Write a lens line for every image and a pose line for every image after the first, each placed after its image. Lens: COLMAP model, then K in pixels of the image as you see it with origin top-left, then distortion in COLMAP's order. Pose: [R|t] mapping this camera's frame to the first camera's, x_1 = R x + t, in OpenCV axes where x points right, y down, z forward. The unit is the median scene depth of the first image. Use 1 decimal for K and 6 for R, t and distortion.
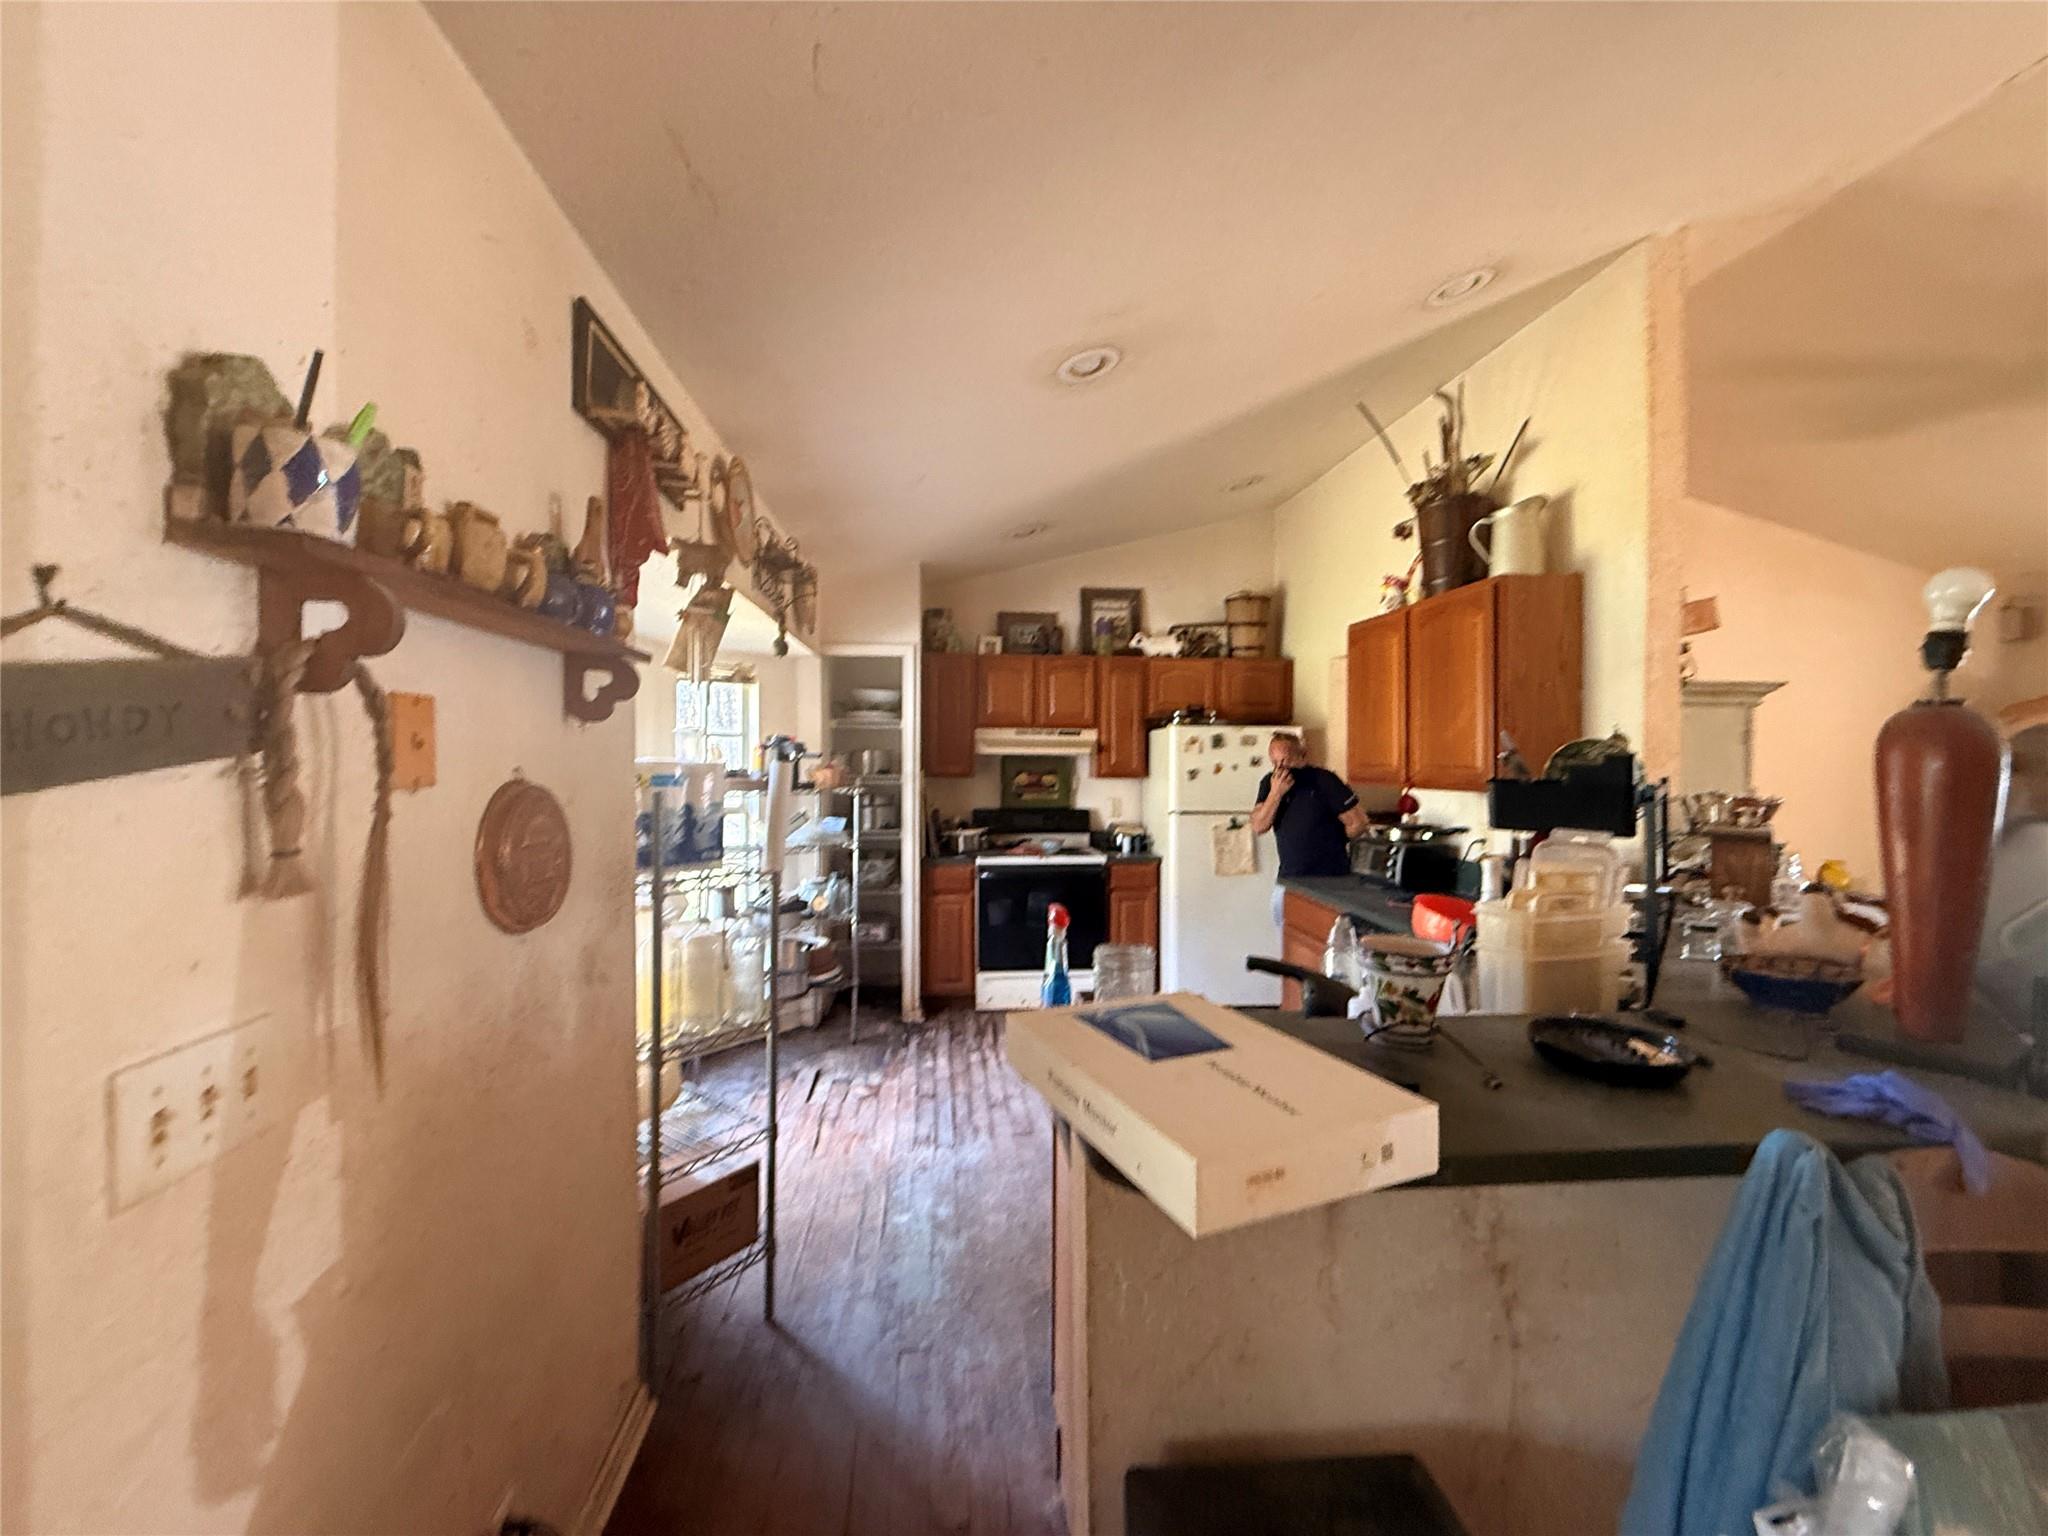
lens RADIAL K [[798.6, 0, 1010.5], [0, 798.6, 761.8], [0, 0, 1]] dist [-0.013758, 0.002117]
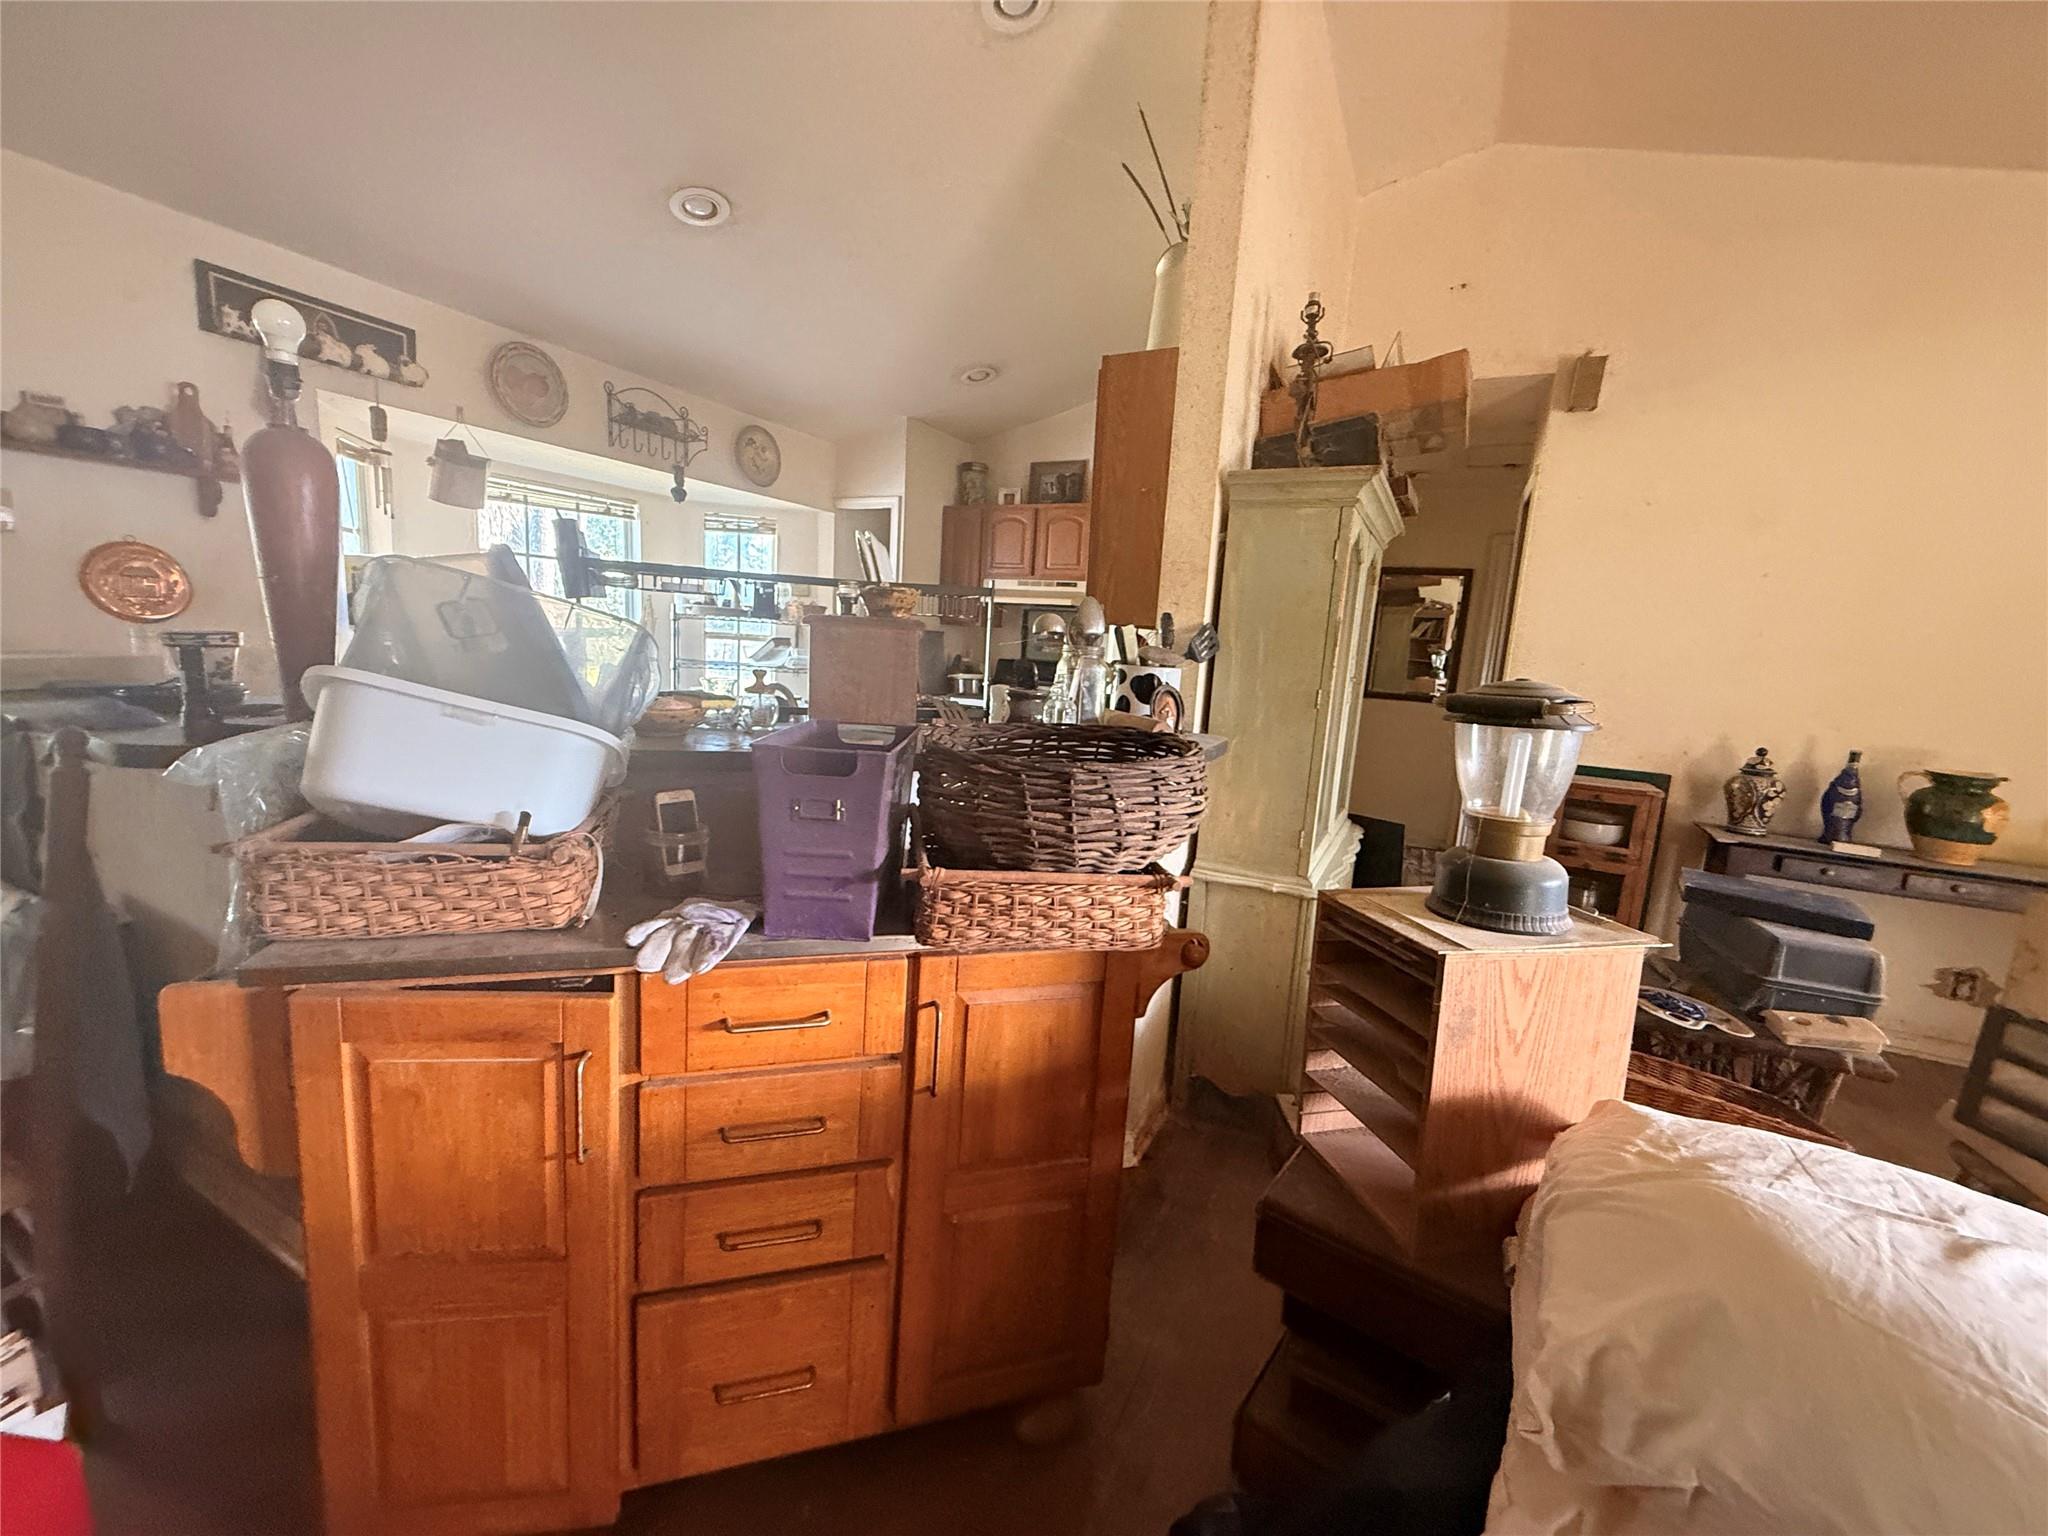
lens RADIAL K [[798.6, 0, 1023.2], [0, 798.6, 761.7], [0, 0, 1]] dist [-0.013758, 0.002117]
pose [[0.871008, 0.117085, -0.477112, 0.527731], [-0.050494, 0.987377, 0.150124, 0.036372], [0.488666, -0.106668, 0.865926, 0.084994]]
